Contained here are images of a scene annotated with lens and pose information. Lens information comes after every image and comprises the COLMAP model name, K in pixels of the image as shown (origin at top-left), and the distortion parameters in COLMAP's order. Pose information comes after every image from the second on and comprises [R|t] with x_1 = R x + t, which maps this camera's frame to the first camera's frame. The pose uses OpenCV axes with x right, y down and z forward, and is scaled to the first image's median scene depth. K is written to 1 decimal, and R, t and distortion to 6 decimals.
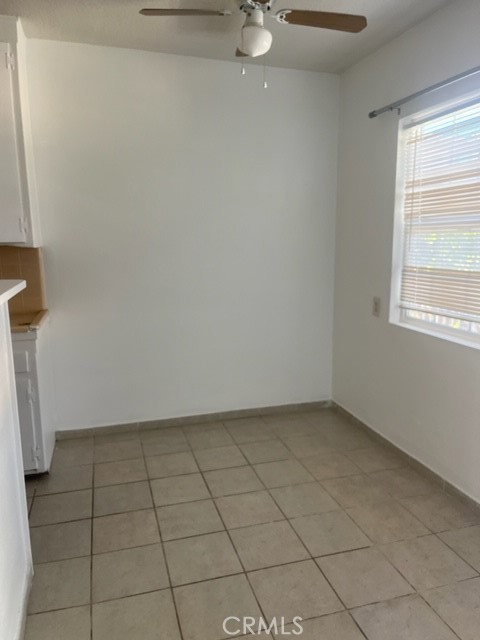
lens RADIAL K [[499.1, 0, 240.0], [0, 499.1, 320.0], [0, 0, 1]] dist [0.006797, 0.001226]
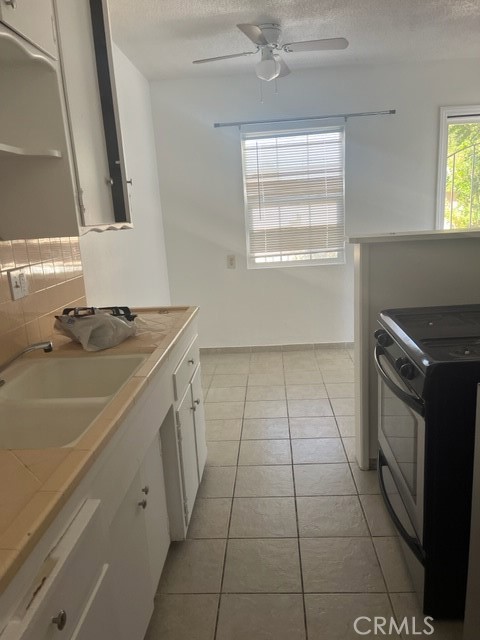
lens RADIAL K [[483.5, 0, 247.3], [0, 483.5, 322.4], [0, 0, 1]] dist [0.064797, -0.070808]
pose [[0.314866, -0.220818, 0.923092, -1.201809], [0.219160, 0.963193, 0.155655, -0.075180], [-0.923487, 0.153295, 0.351671, 0.565371]]
